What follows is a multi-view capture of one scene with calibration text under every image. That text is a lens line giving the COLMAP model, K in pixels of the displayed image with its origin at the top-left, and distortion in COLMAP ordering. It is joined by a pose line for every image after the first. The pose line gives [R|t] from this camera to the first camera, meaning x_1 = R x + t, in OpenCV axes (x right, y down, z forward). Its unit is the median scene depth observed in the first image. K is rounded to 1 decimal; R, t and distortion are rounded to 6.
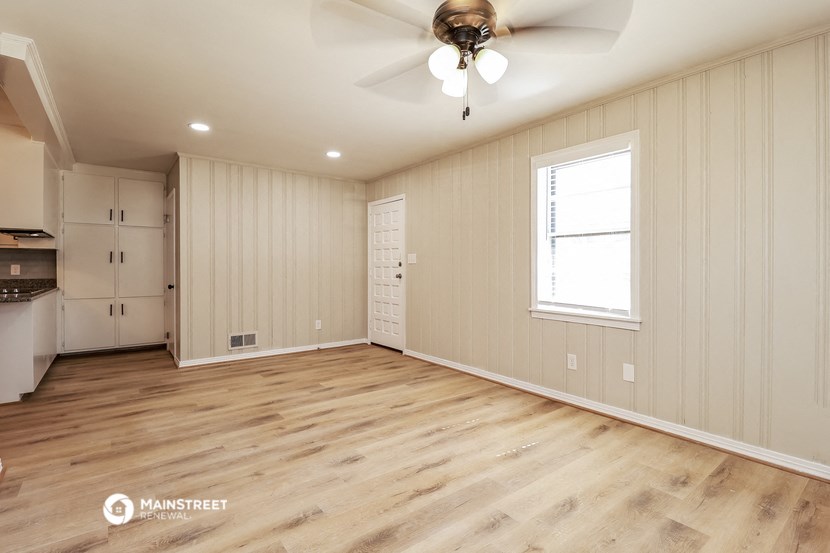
lens RADIAL K [[405.0, 0, 415.0], [0, 405.0, 268.5], [0, 0, 1]] dist [-0.000680, -0.000285]
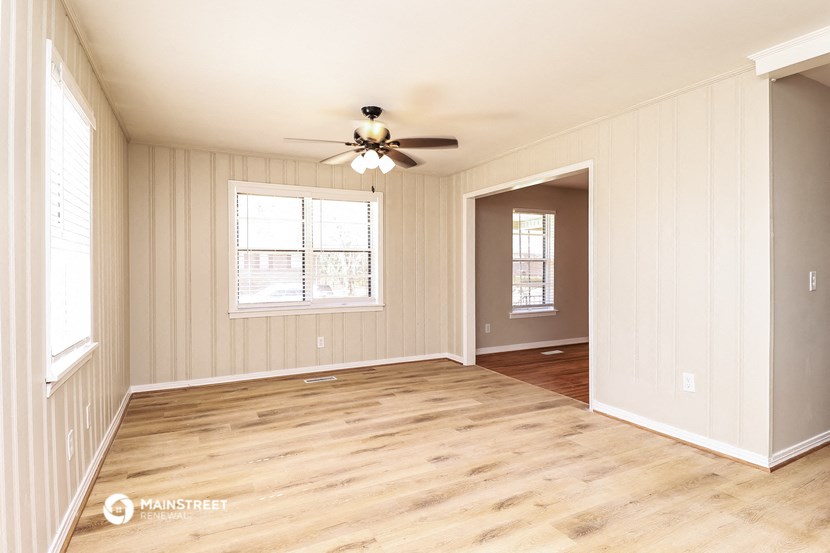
lens RADIAL K [[405.0, 0, 415.0], [0, 405.0, 268.5], [0, 0, 1]] dist [-0.000680, -0.000285]
pose [[-0.983079, 0.001096, 0.183180, -0.280965], [0.002853, 0.999952, 0.009328, -0.037836], [-0.183161, 0.009693, -0.983035, 2.004882]]
